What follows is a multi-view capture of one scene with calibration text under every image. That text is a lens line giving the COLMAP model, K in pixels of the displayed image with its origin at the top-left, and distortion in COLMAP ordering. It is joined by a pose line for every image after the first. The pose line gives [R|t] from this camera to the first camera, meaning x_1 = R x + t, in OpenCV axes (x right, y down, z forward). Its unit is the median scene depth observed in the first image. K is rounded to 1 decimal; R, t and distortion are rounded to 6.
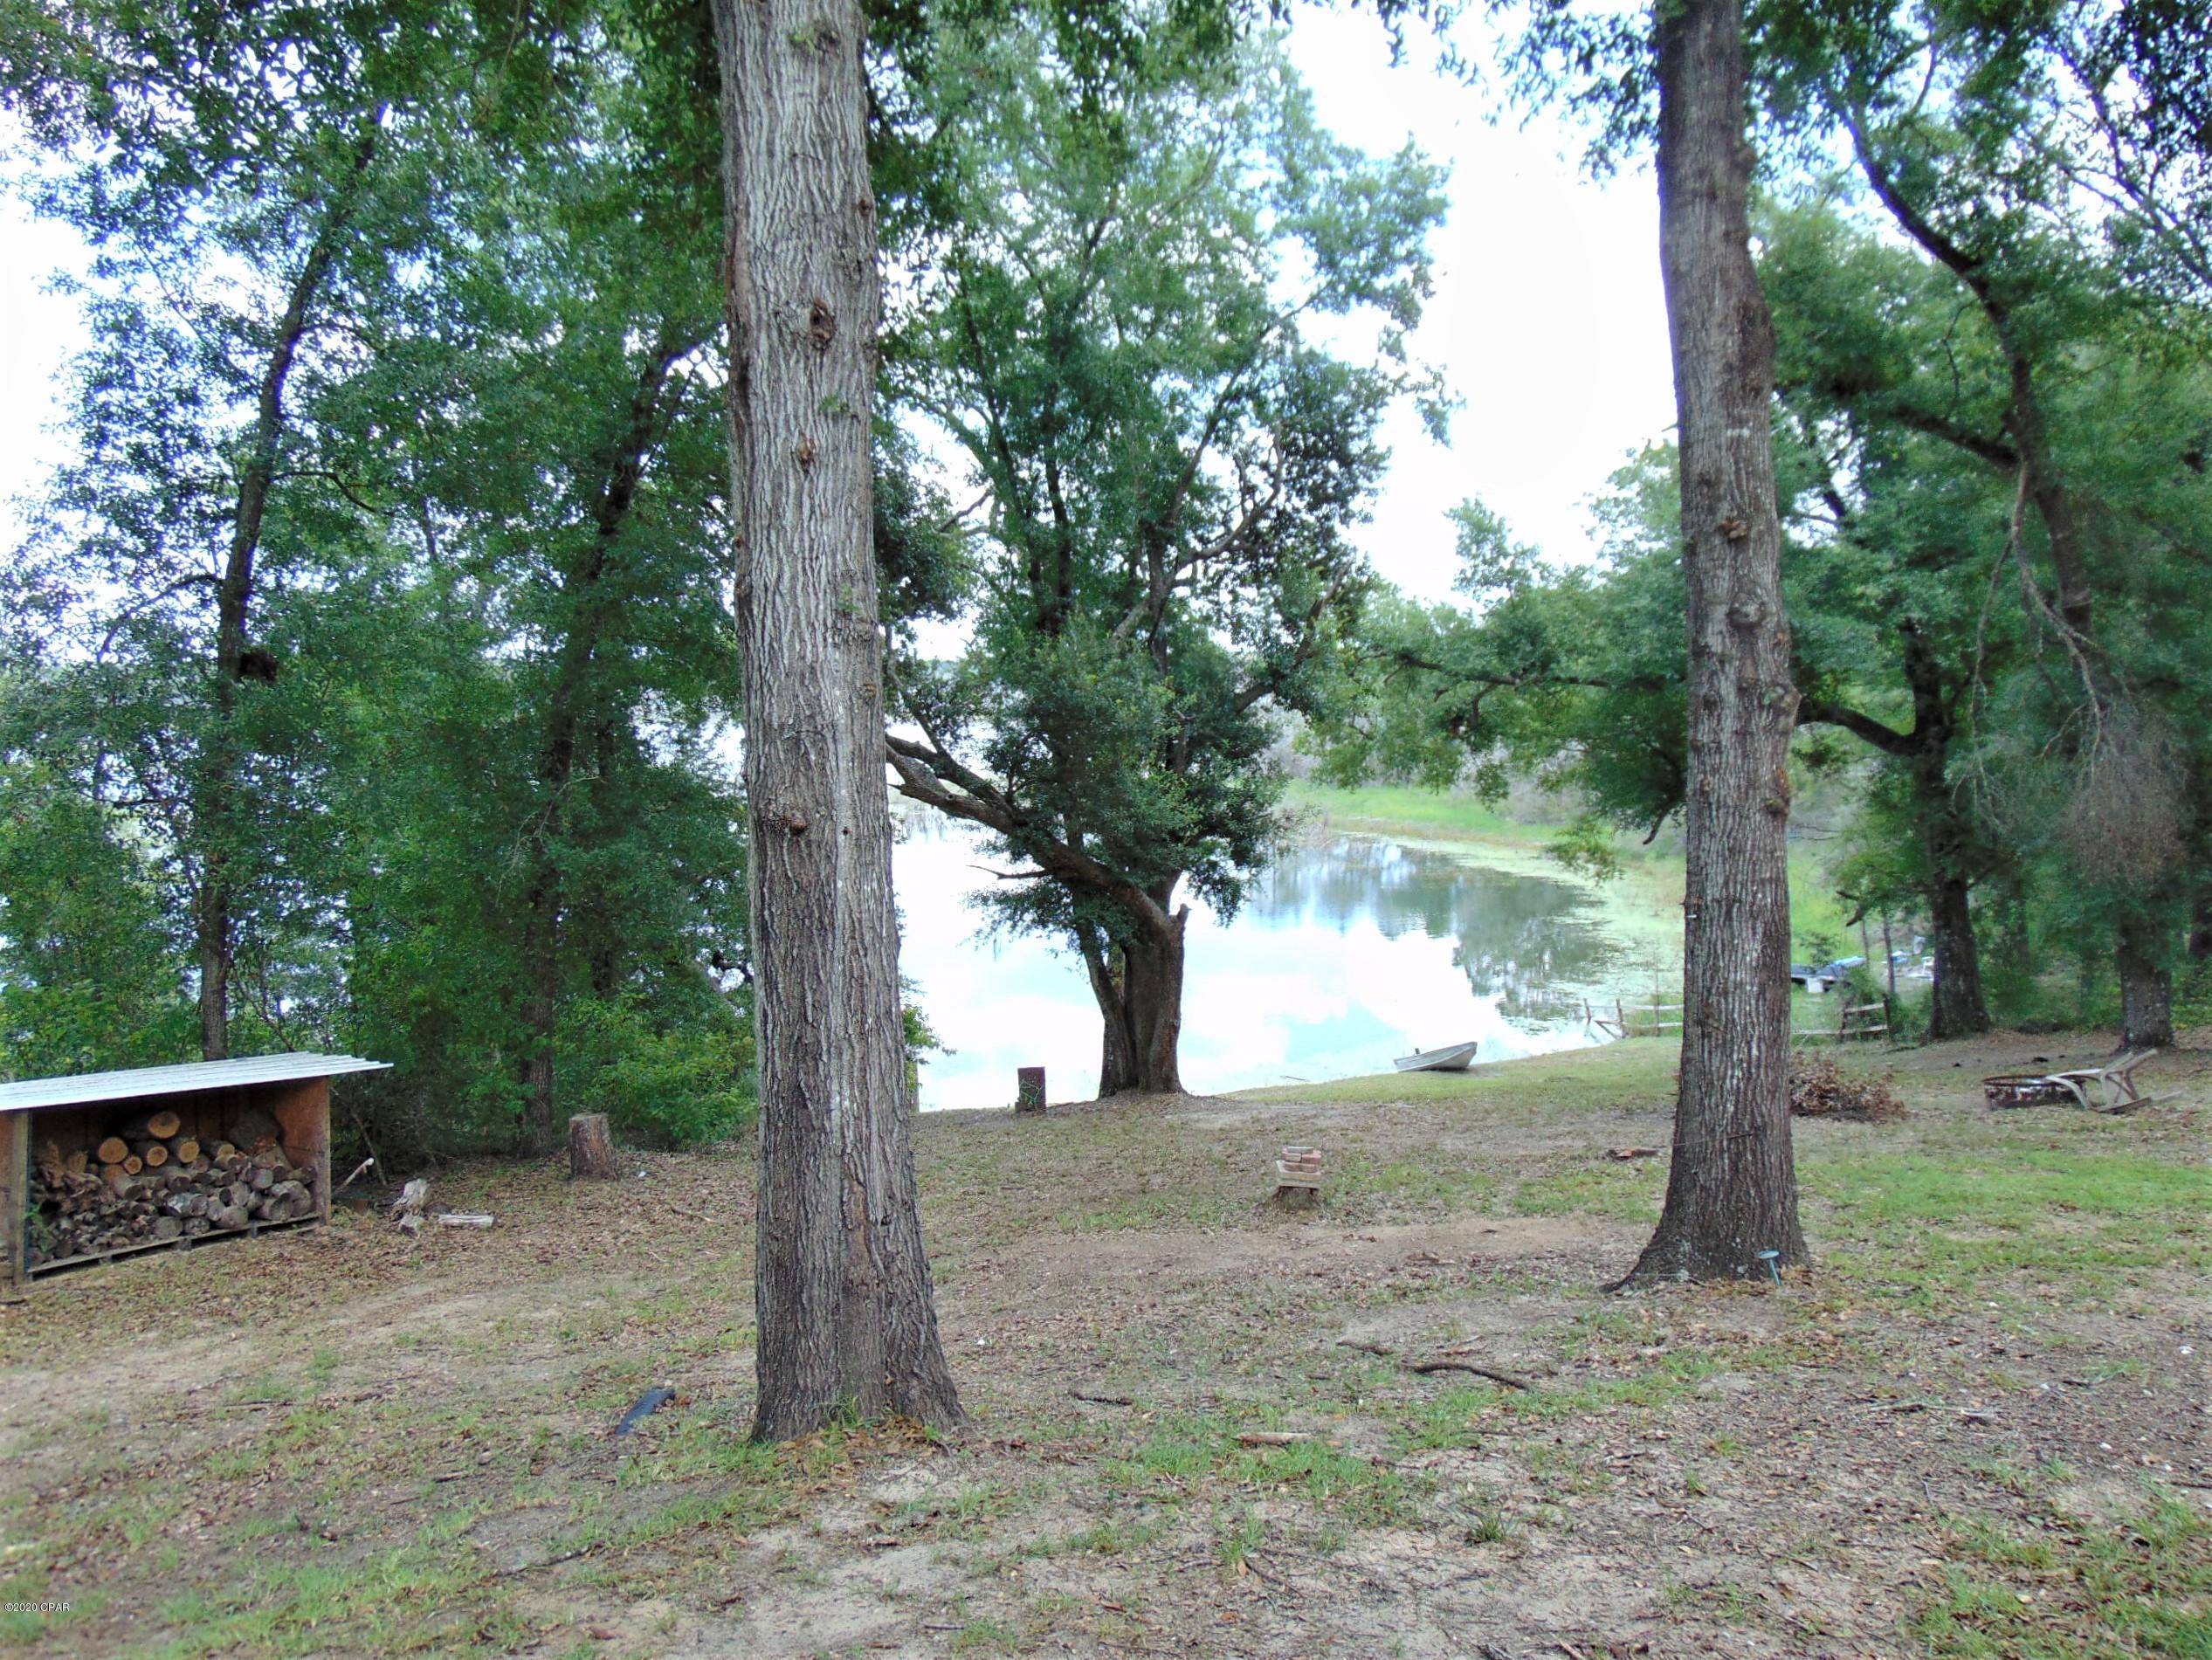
lens RADIAL K [[1667.5, 0, 1122.5], [0, 1667.5, 829.9], [0, 0, 1]] dist [-0.028050, 0.072839]
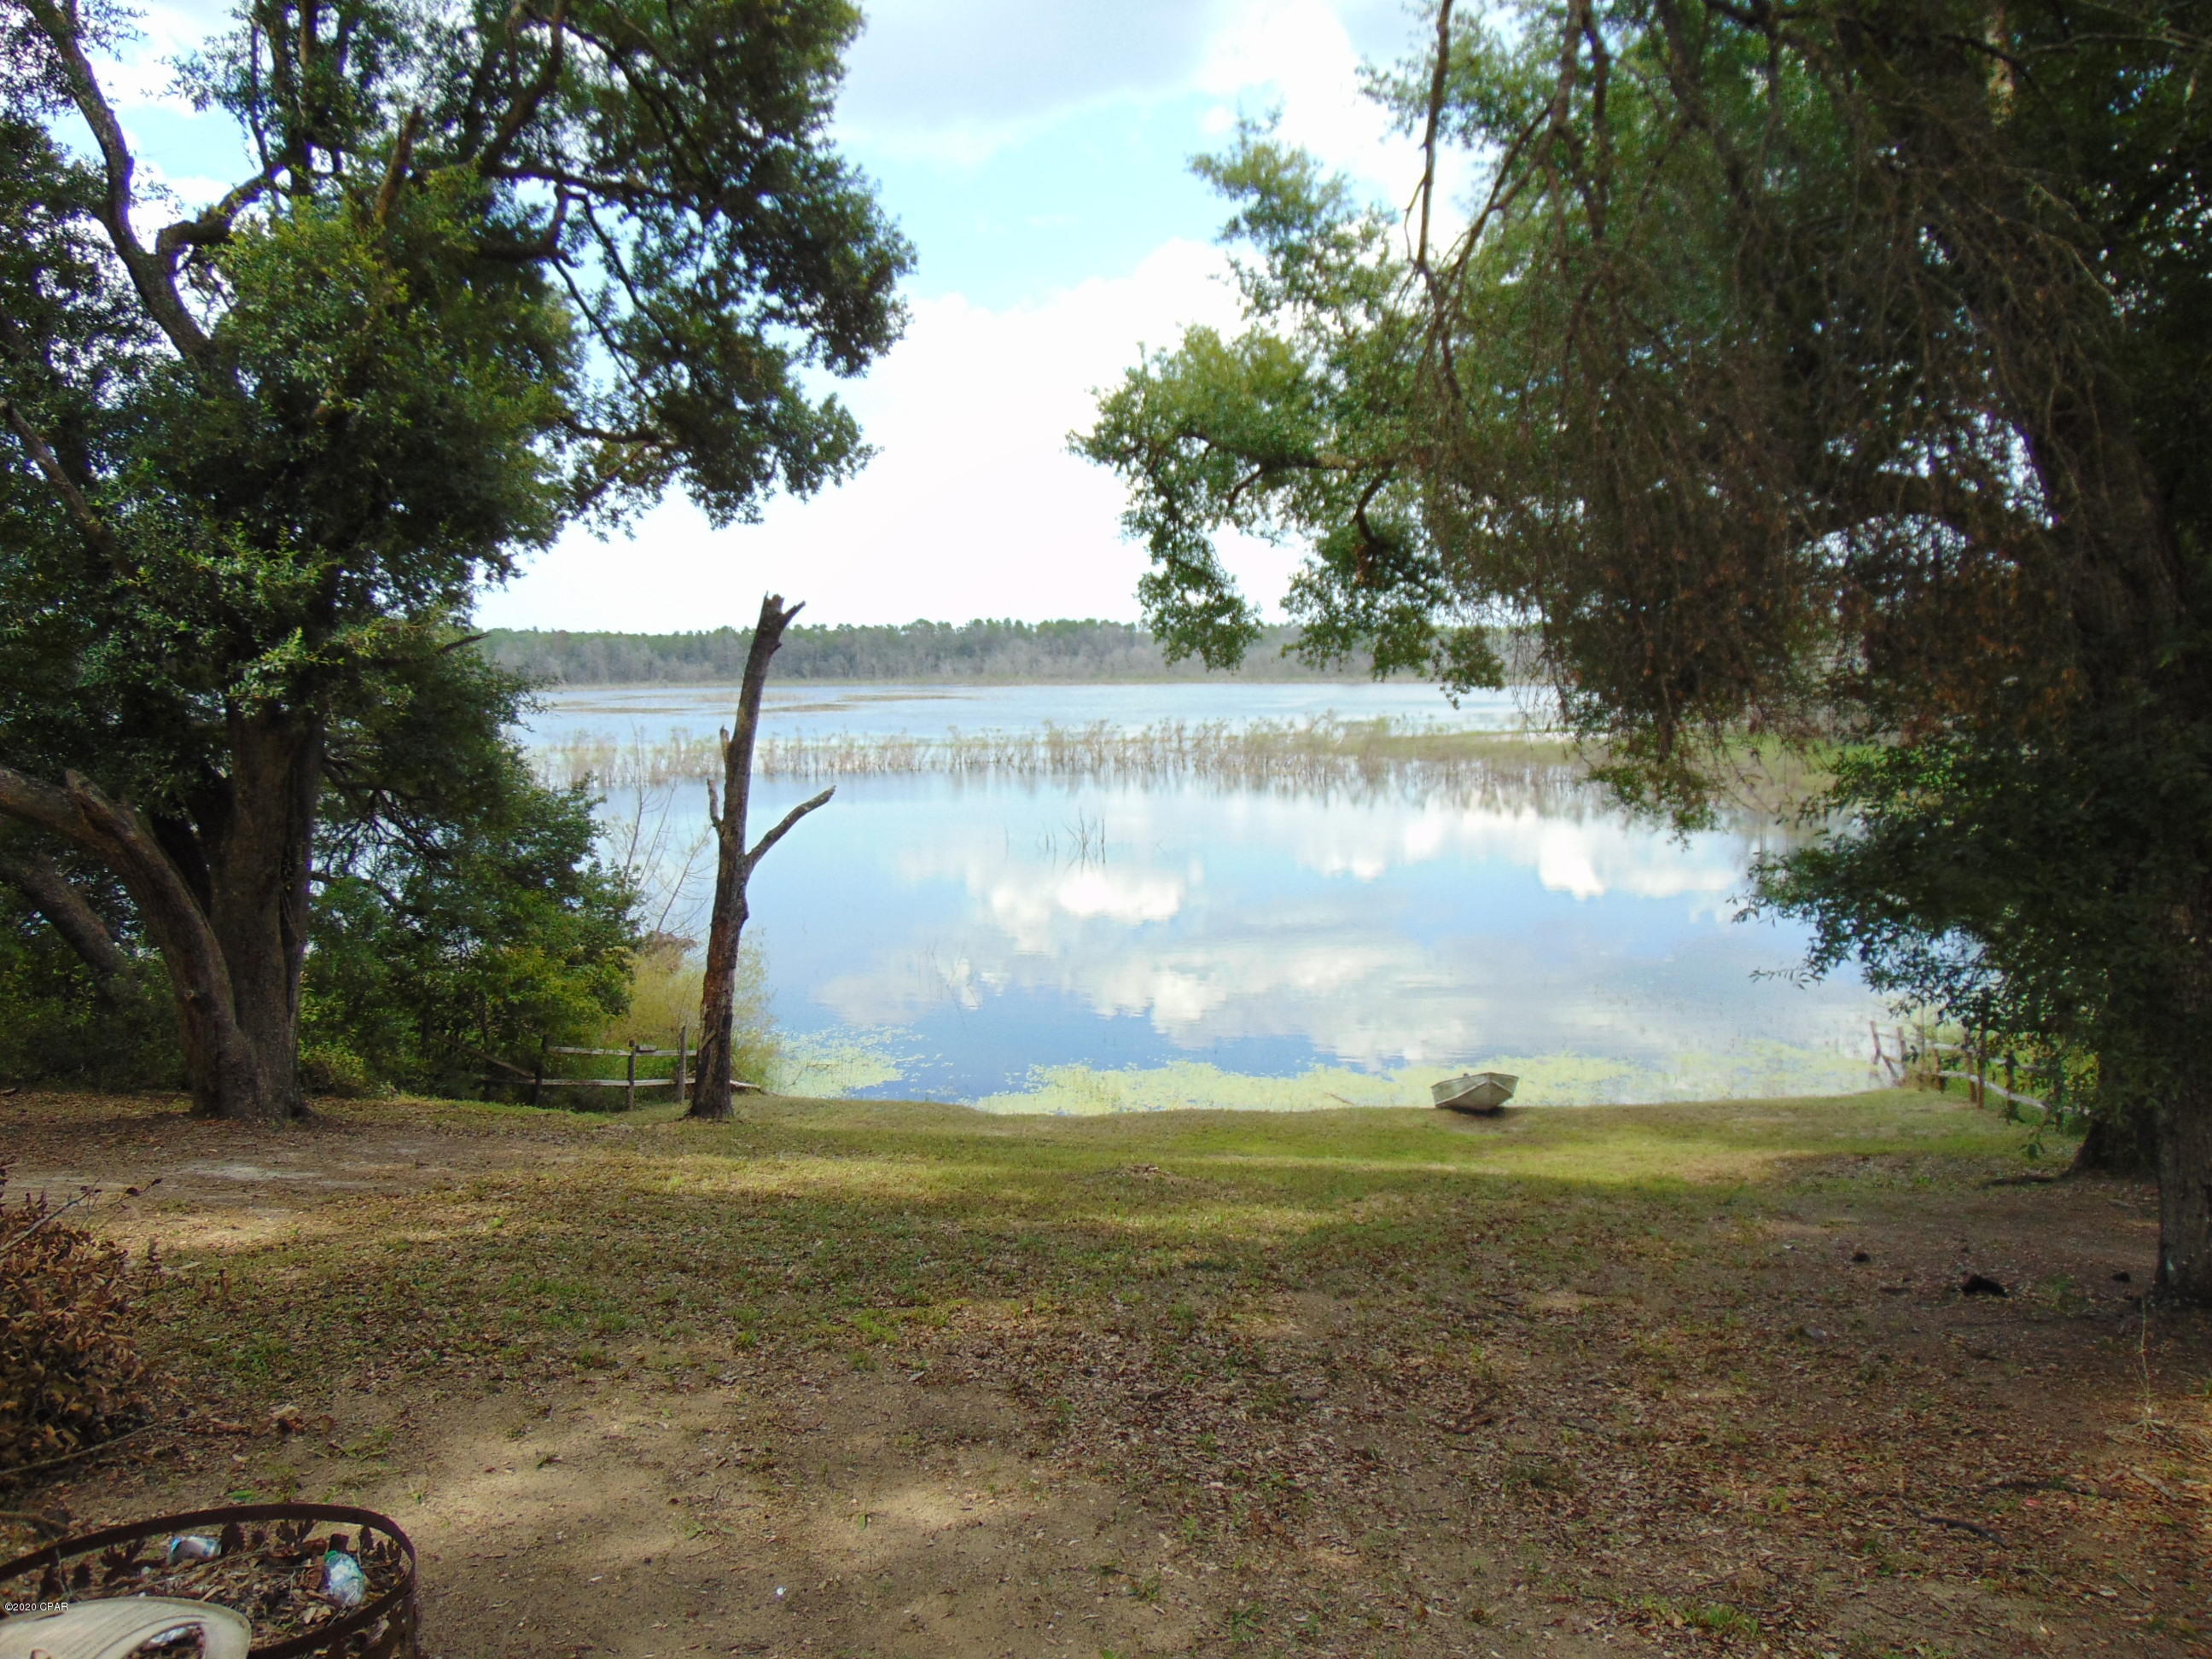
lens RADIAL K [[1667.6, 0, 1091.6], [0, 1667.6, 823.5], [0, 0, 1]] dist [-0.028050, 0.072839]
pose [[0.929182, 0.039008, -0.367559, 0.317845], [-0.032173, 0.999177, 0.024708, 0.020832], [0.368221, -0.011133, 0.929672, 0.367457]]
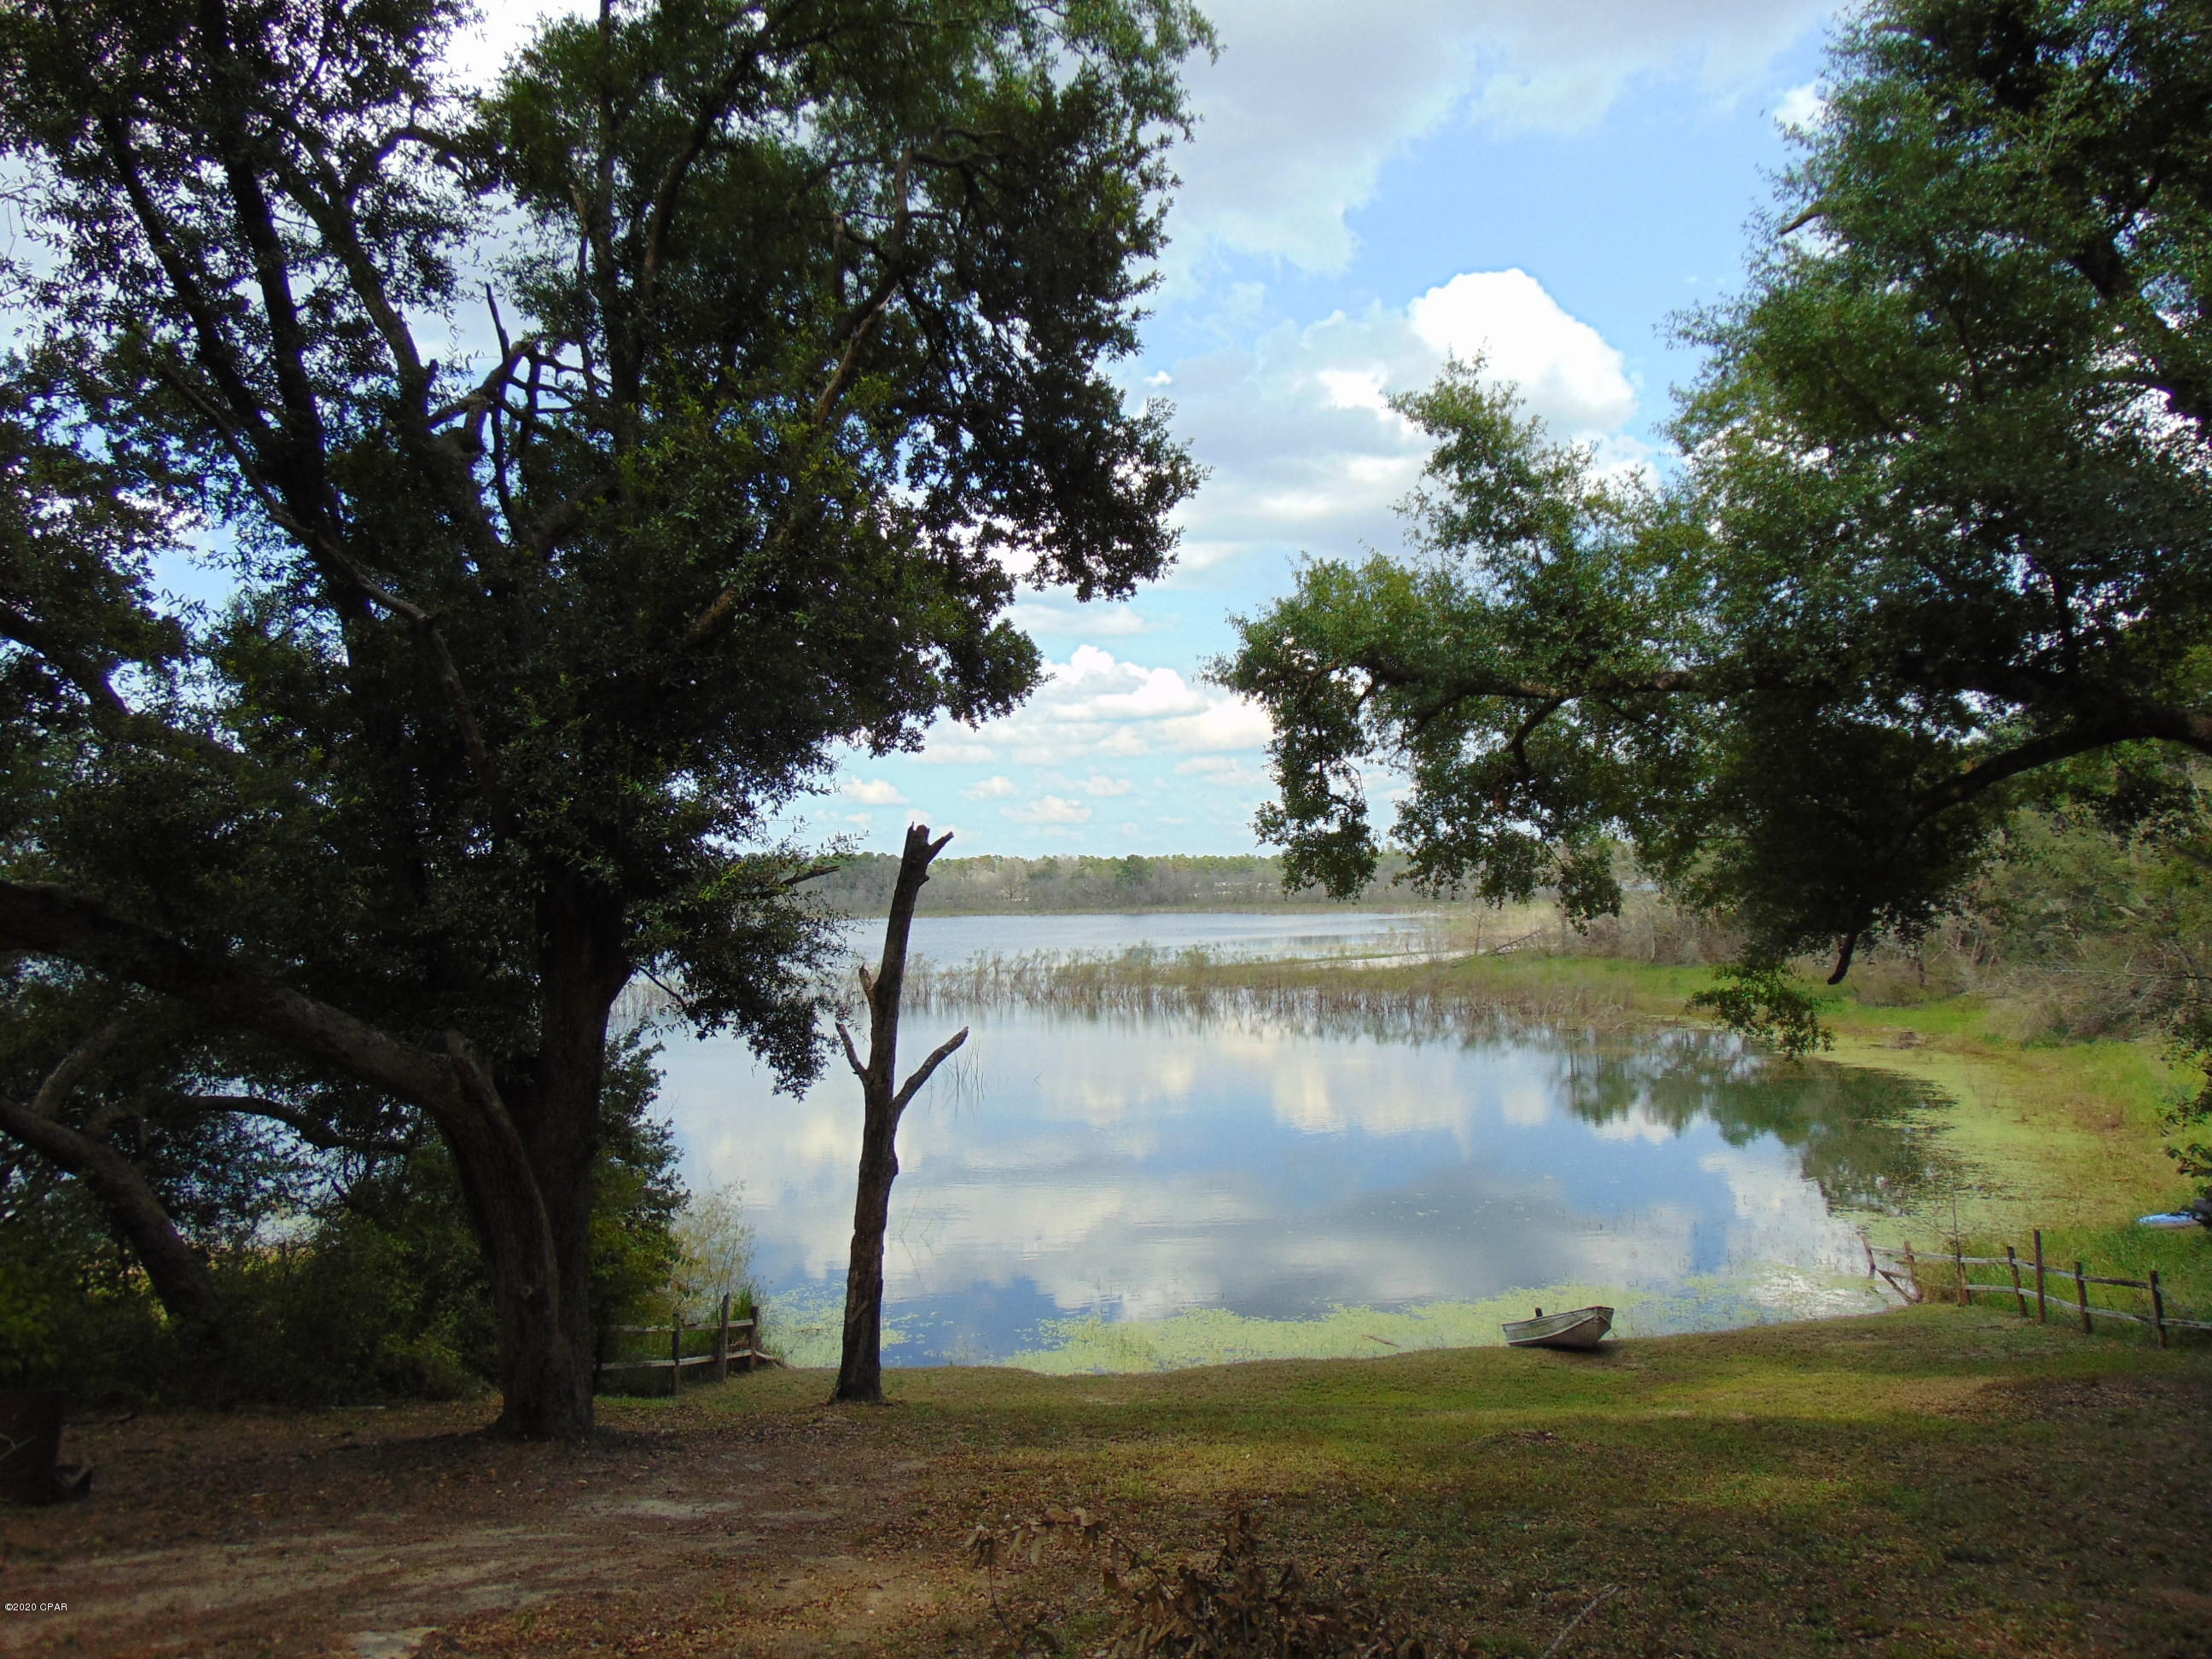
lens RADIAL K [[1667.6, 0, 1104.4], [0, 1667.6, 834.4], [0, 0, 1]] dist [-0.028050, 0.072839]
pose [[0.973003, -0.014206, -0.230356, 0.186806], [-0.011633, 0.993816, -0.110429, 0.022176], [0.230500, 0.110127, 0.966820, 0.349123]]
